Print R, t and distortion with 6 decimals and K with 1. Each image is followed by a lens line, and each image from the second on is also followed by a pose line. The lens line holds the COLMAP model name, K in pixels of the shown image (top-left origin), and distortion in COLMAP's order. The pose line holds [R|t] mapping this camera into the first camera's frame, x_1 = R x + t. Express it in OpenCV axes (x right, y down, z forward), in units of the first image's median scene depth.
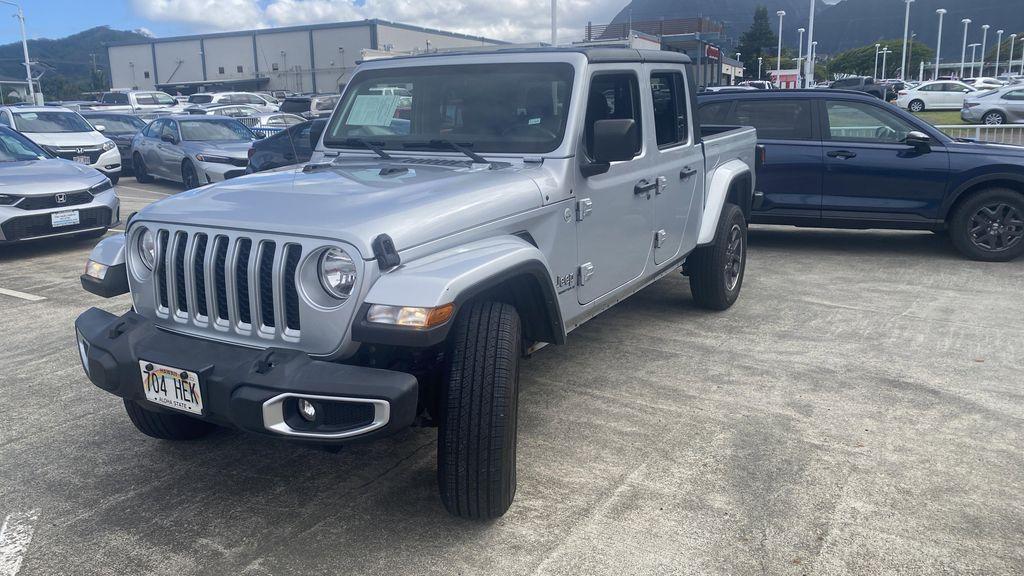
lens RADIAL K [[772.5, 0, 506.8], [0, 772.5, 271.0], [0, 0, 1]] dist [0.058215, -0.086019]
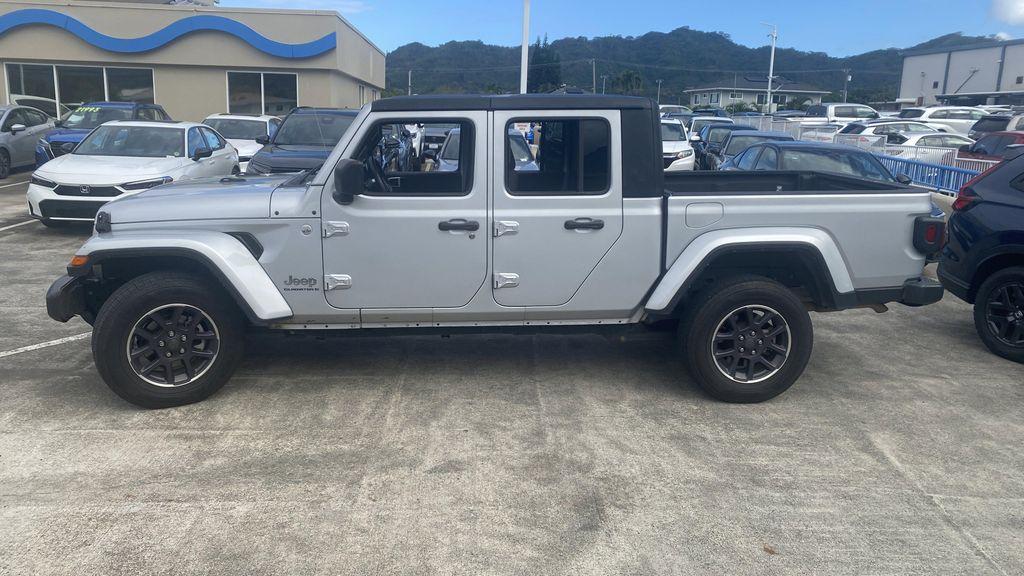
lens RADIAL K [[772.5, 0, 506.8], [0, 772.5, 271.0], [0, 0, 1]] dist [0.058215, -0.086019]
pose [[0.571739, 0.190243, -0.798074, 1.261916], [-0.198025, 0.975983, 0.090788, -0.185100], [0.796179, 0.106132, 0.595681, 0.491249]]
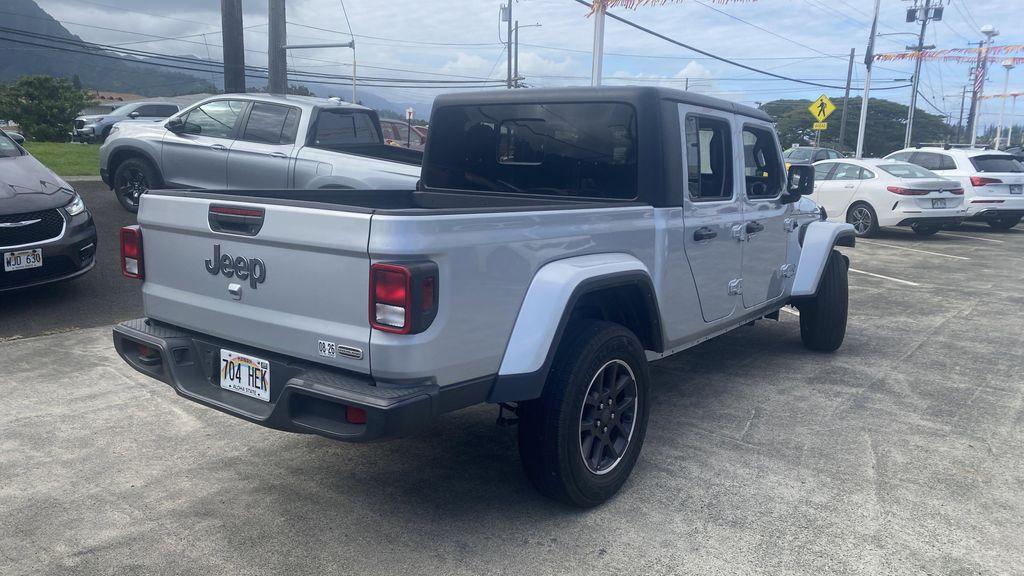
lens RADIAL K [[790.6, 0, 505.2], [0, 790.6, 288.3], [0, 0, 1]] dist [0.005722, 0.005063]
pose [[-0.989239, -0.032497, 0.142651, 0.025170], [0.022710, 0.929094, 0.369145, -0.569578], [-0.144532, 0.368412, -0.918359, 2.684064]]
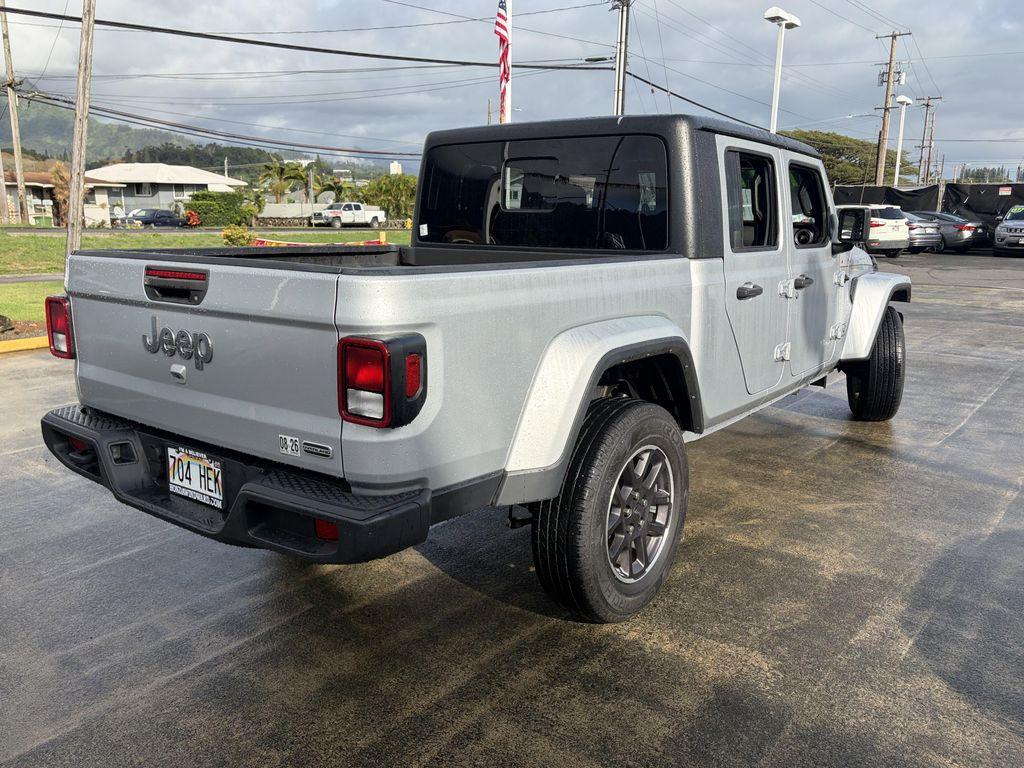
lens RADIAL K [[826.0, 0, 512.0], [0, 826.0, 384.0], [0, 0, 1]] dist [0.033191, -0.002210]
pose [[-0.988476, -0.020043, 0.150045, 0.037548], [0.042939, 0.913359, 0.404885, -0.532966], [-0.145160, 0.406662, -0.901973, 2.565979]]
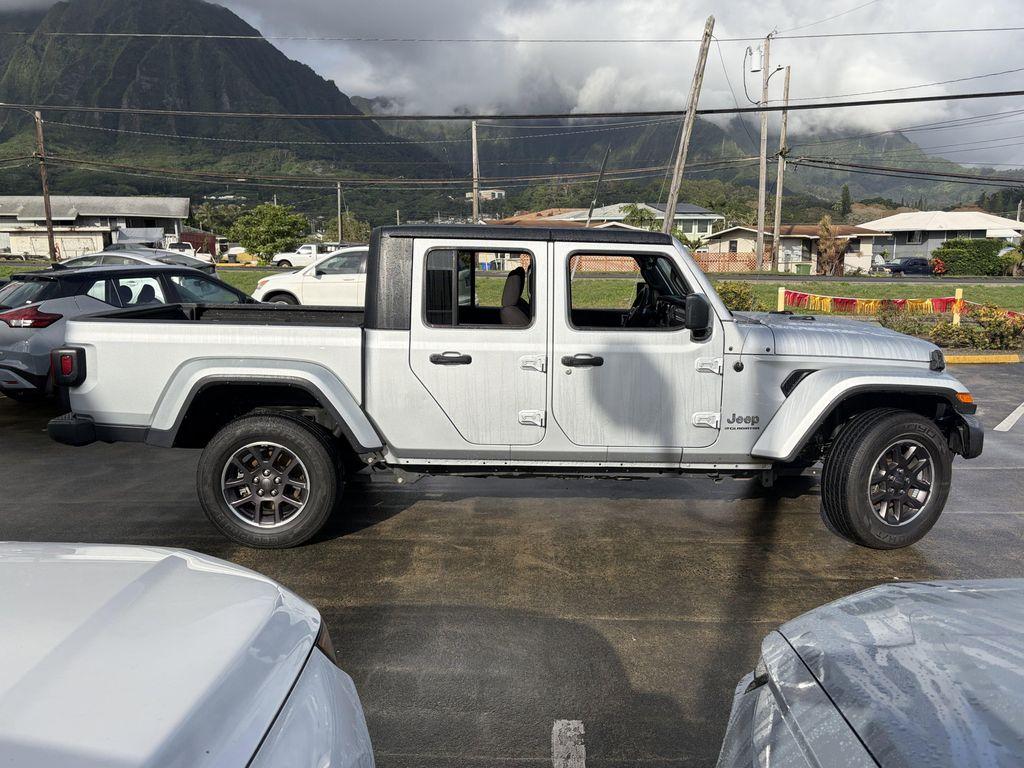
lens RADIAL K [[814.9, 0, 512.0], [0, 814.9, 384.0], [0, 0, 1]] dist [0.049520, -0.000752]
pose [[-0.469105, -0.127948, 0.873825, -1.245733], [0.191724, 0.951098, 0.242188, -0.463337], [-0.862080, 0.281145, -0.421634, 2.024425]]
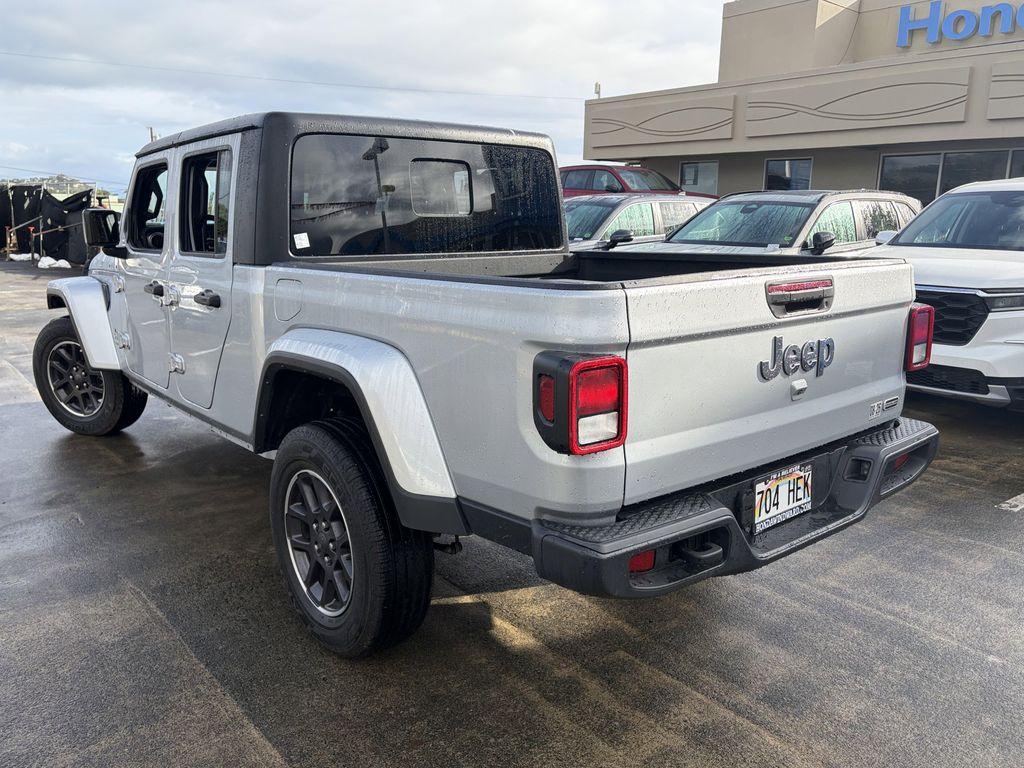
lens RADIAL K [[839.0, 0, 512.0], [0, 839.0, 384.0], [0, 0, 1]] dist [0.004093, -0.001647]
pose [[-0.356029, 0.200527, -0.912706, 1.091526], [-0.196001, 0.938954, 0.282751, -0.421895], [0.913689, 0.279559, -0.294992, 1.973399]]
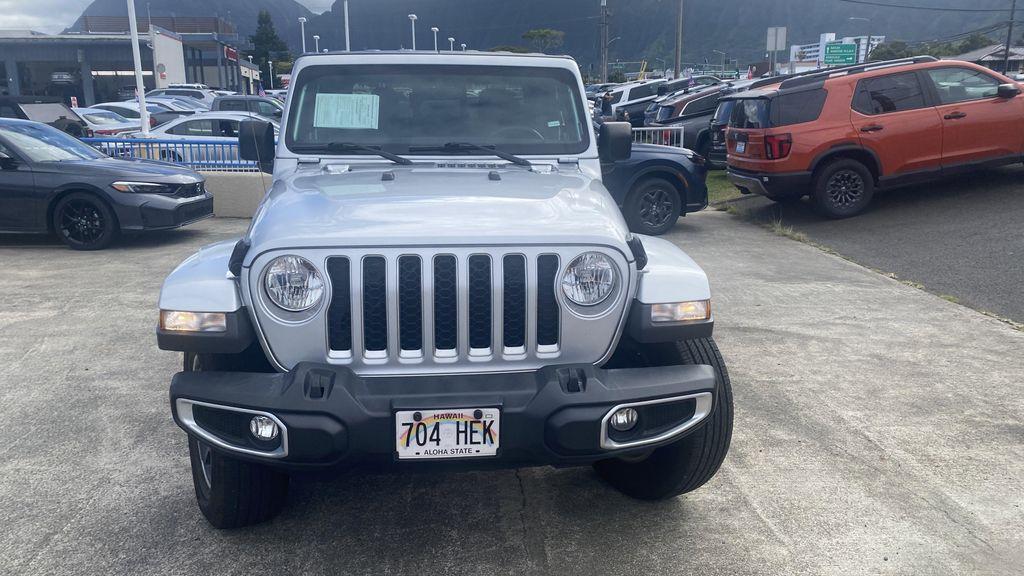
lens RADIAL K [[769.0, 0, 515.0], [0, 769.0, 268.0], [0, 0, 1]] dist [0.060492, -0.079260]
pose [[0.820660, -0.102530, 0.562144, -0.610092], [0.106572, 0.993973, 0.025709, -0.033903], [-0.561391, 0.038810, 0.826640, 0.183252]]
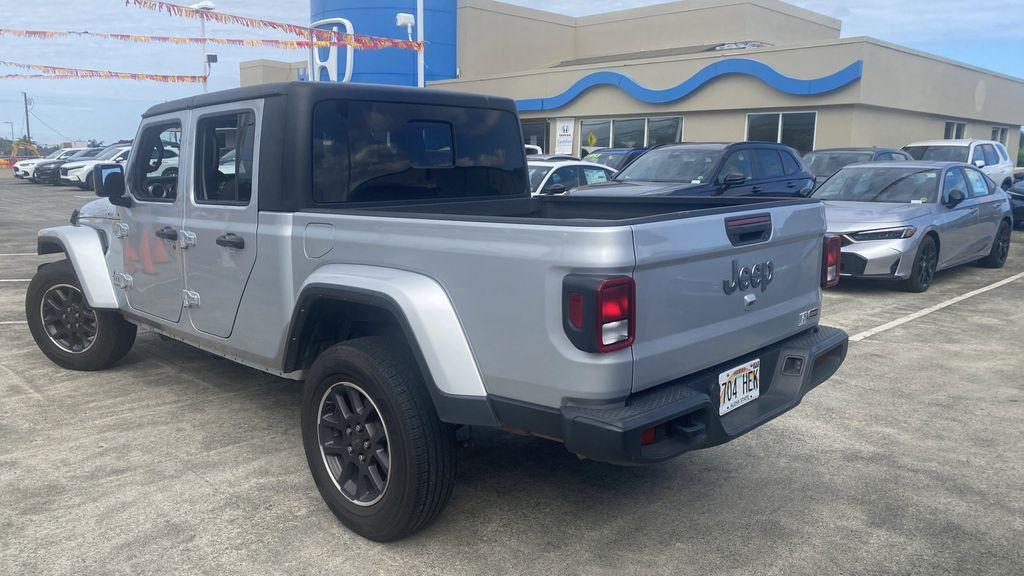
lens RADIAL K [[790.6, 0, 505.2], [0, 790.6, 288.3], [0, 0, 1]] dist [0.005722, 0.005063]
pose [[-0.255756, 0.169572, -0.951753, 1.227233], [-0.198611, 0.954279, 0.223393, -0.417366], [0.946120, 0.246163, -0.210383, 1.917093]]
